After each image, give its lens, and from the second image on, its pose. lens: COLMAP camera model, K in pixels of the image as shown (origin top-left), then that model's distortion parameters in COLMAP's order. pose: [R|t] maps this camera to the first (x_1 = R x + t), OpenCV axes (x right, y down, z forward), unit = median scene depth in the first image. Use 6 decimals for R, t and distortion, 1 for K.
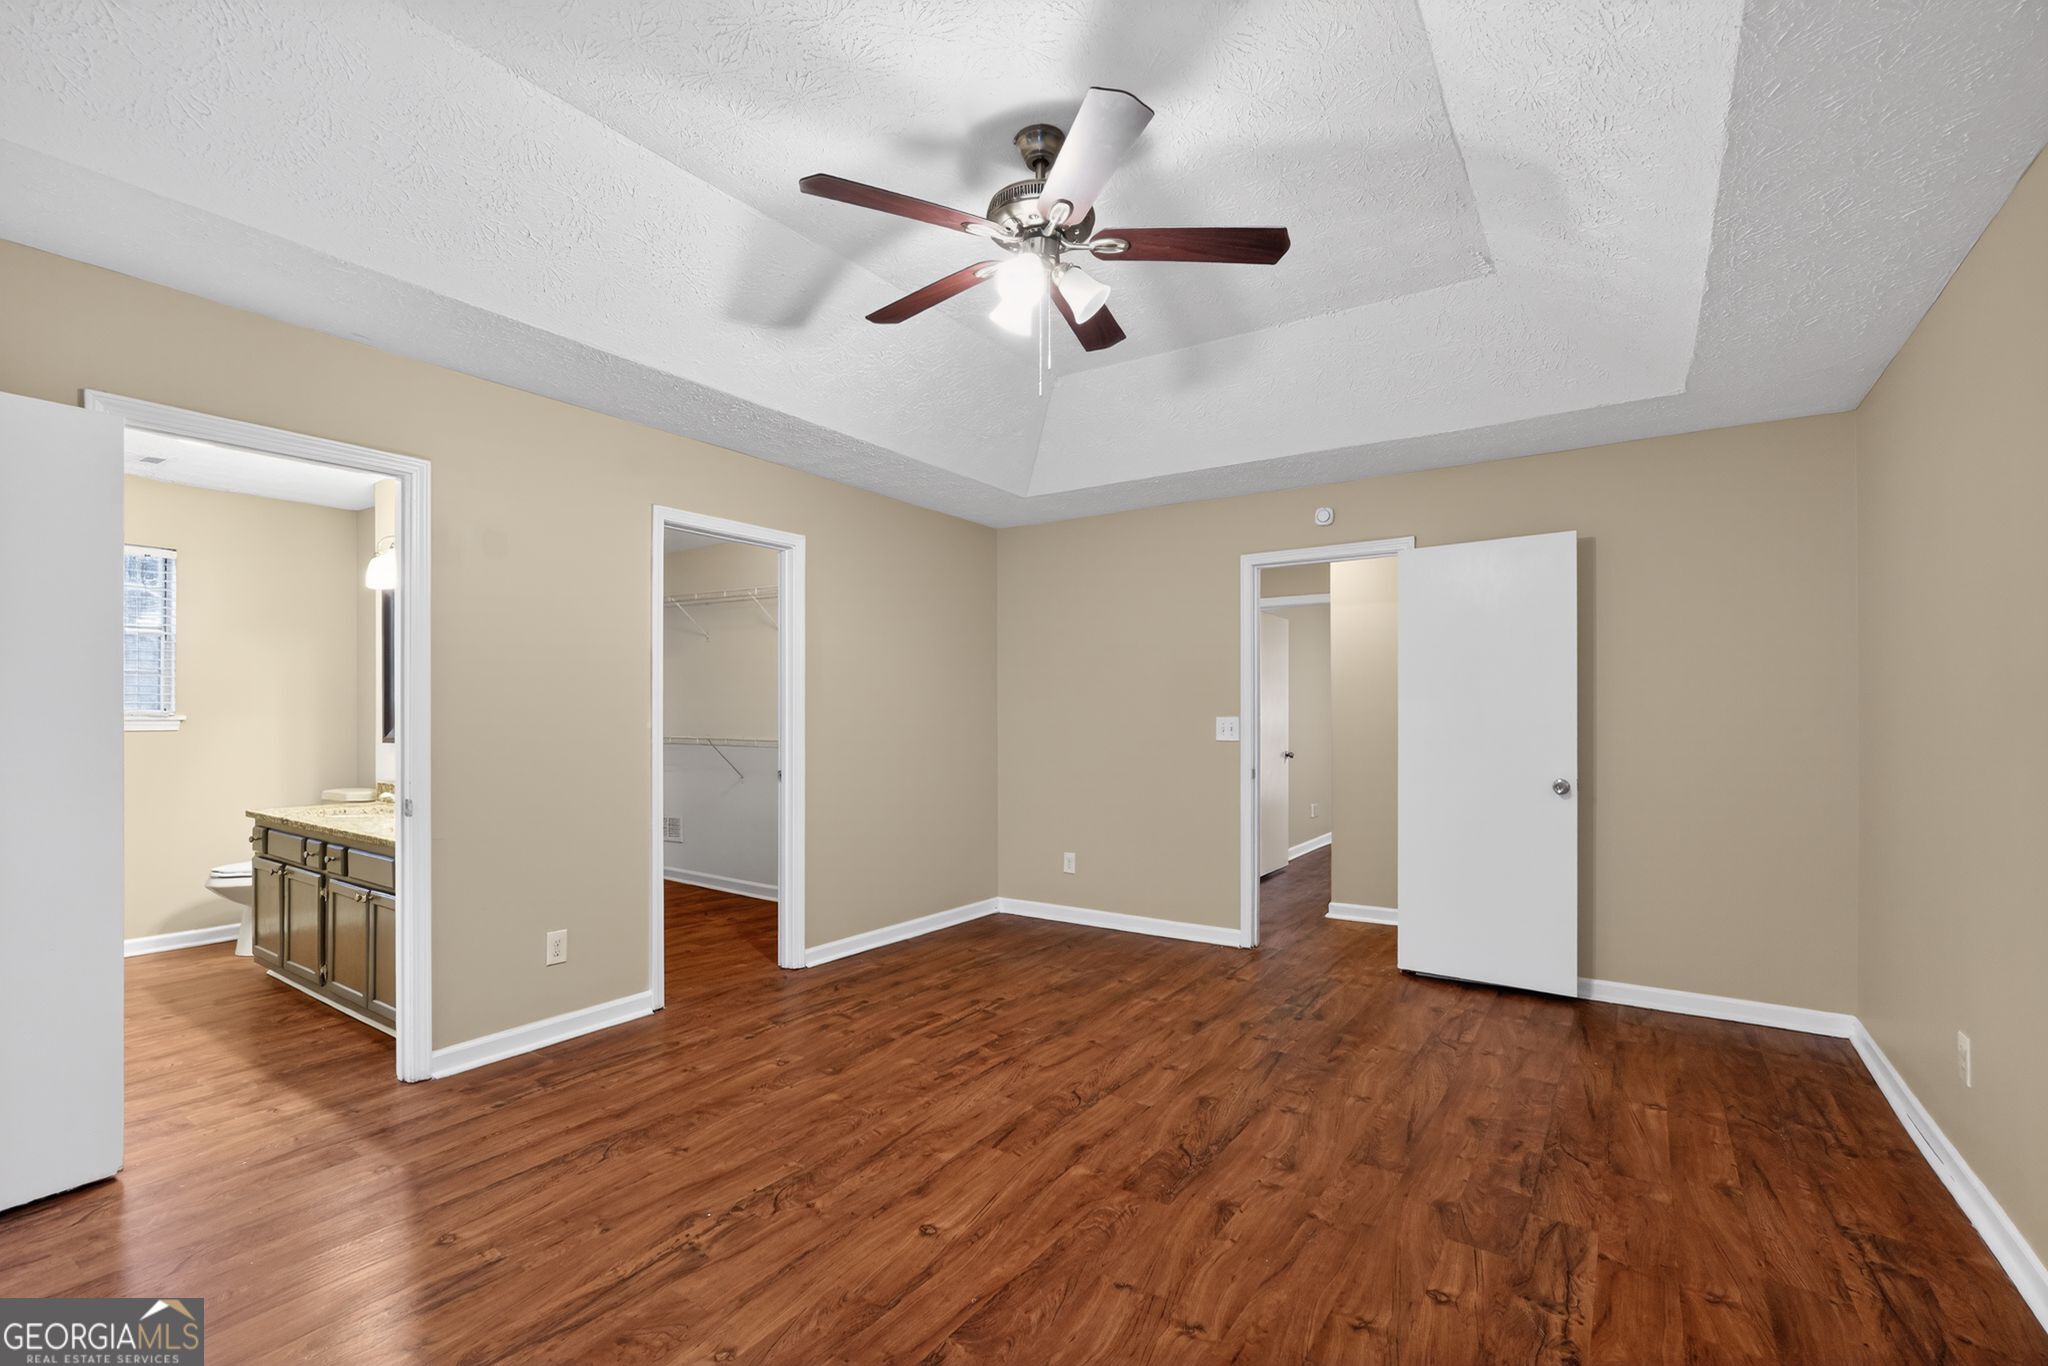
lens RADIAL K [[912.2, 0, 1025.7], [0, 912.2, 713.9], [0, 0, 1]] dist [-0.019425, 0.008804]
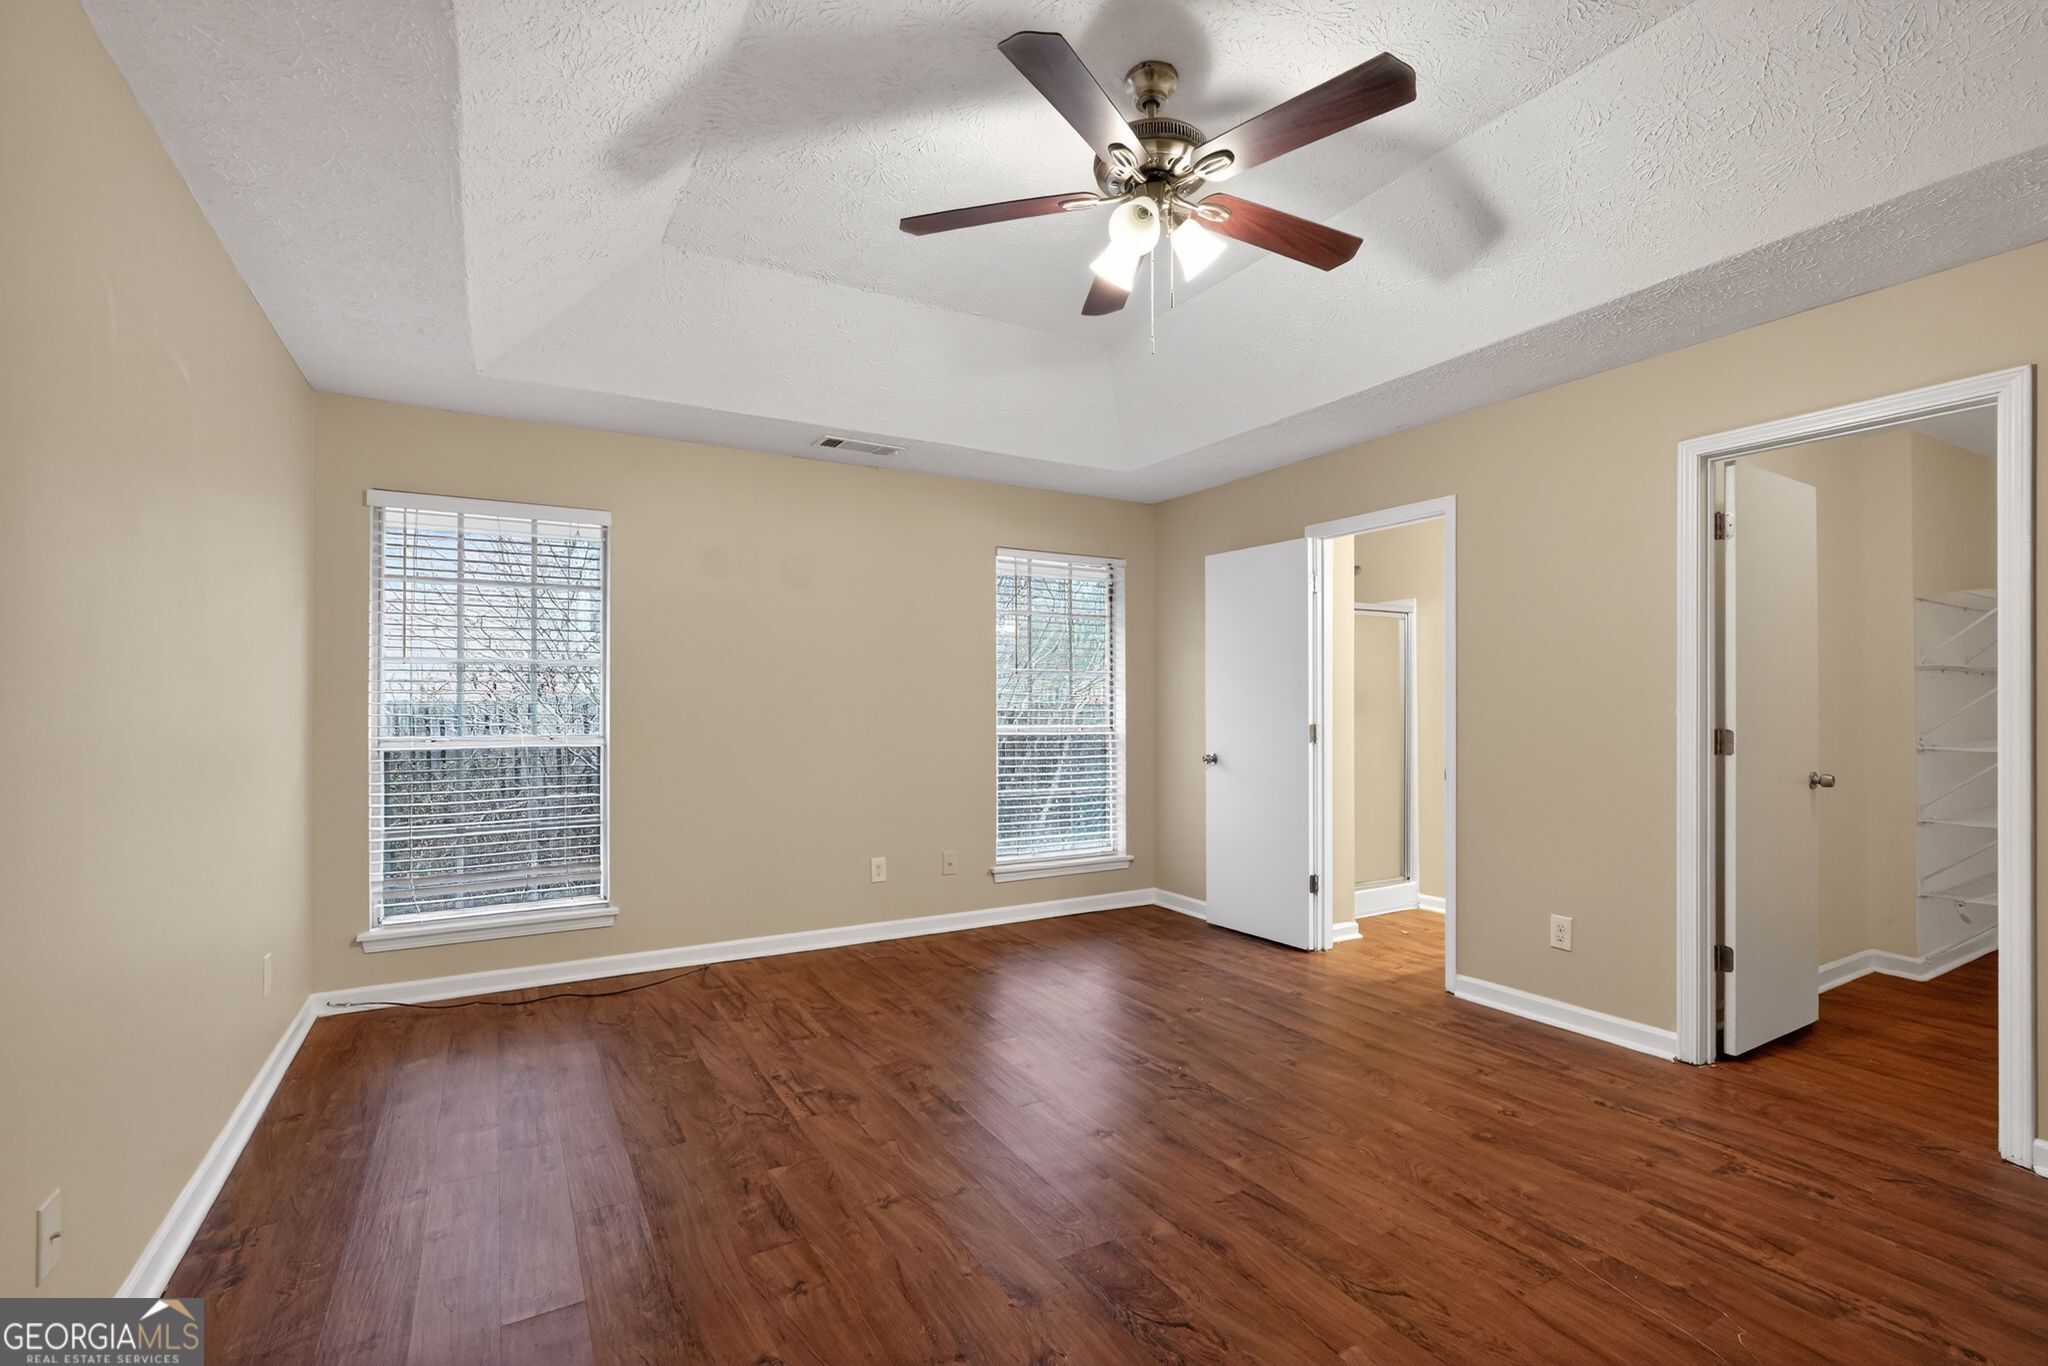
lens RADIAL K [[912.2, 0, 1025.7], [0, 912.2, 713.9], [0, 0, 1]] dist [-0.019425, 0.008804]
pose [[-0.435073, 0.008701, -0.900353, 0.683497], [0.000389, 0.999955, 0.009476, 0.007407], [0.900395, 0.003772, -0.435056, 0.971599]]
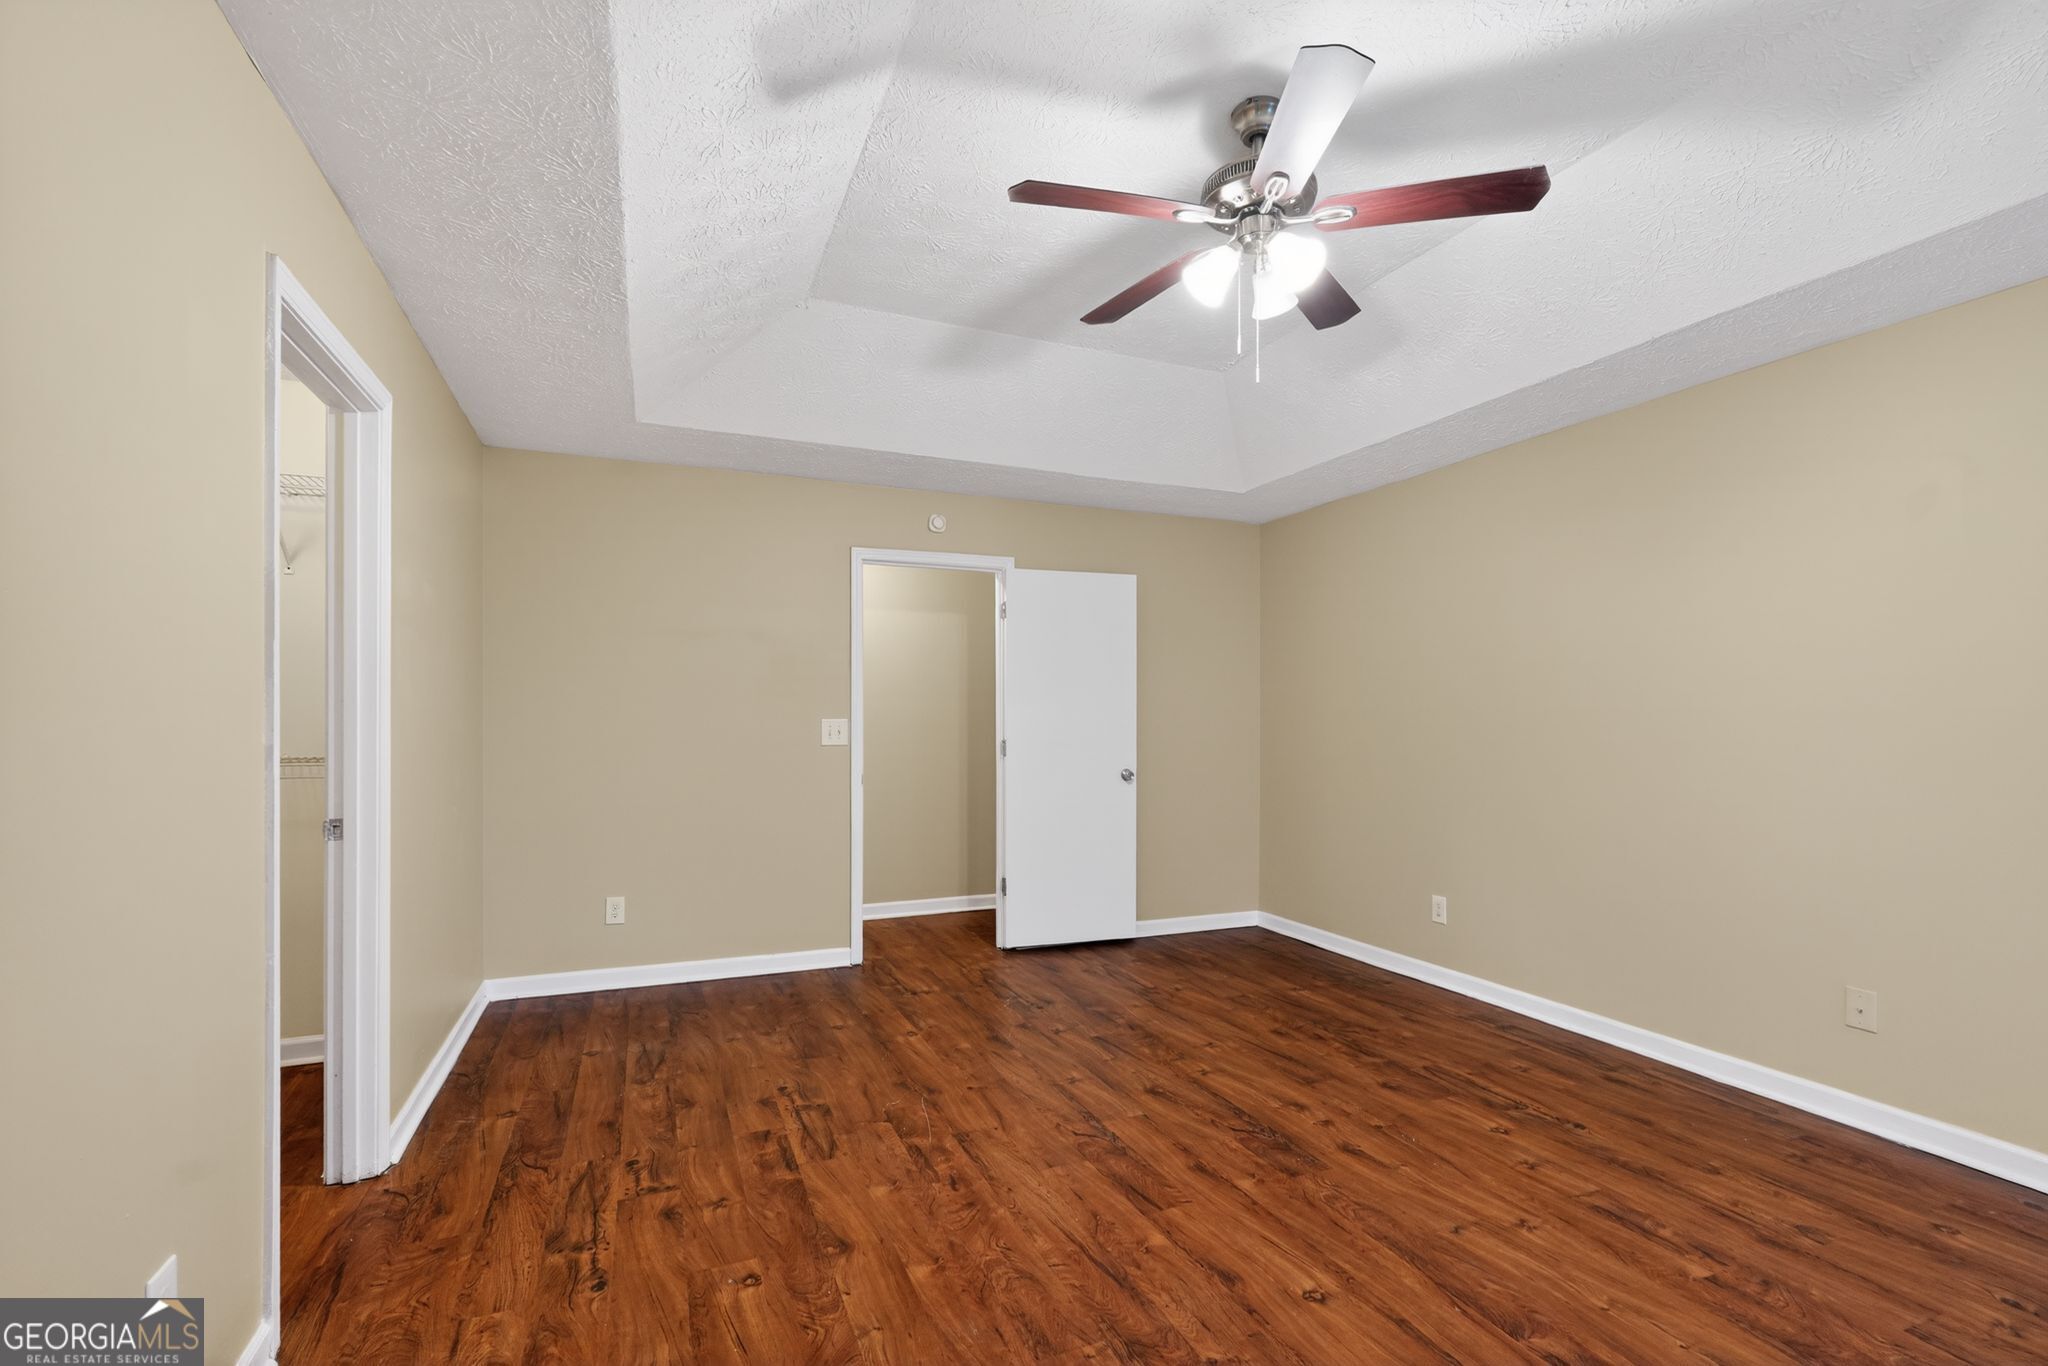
lens RADIAL K [[912.2, 0, 1025.7], [0, 912.2, 713.9], [0, 0, 1]] dist [-0.019425, 0.008804]
pose [[0.548699, 0.006580, 0.835994, -0.688257], [-0.003964, 0.999978, -0.005268, 0.003275], [-0.836011, -0.000423, 0.548713, 0.513703]]
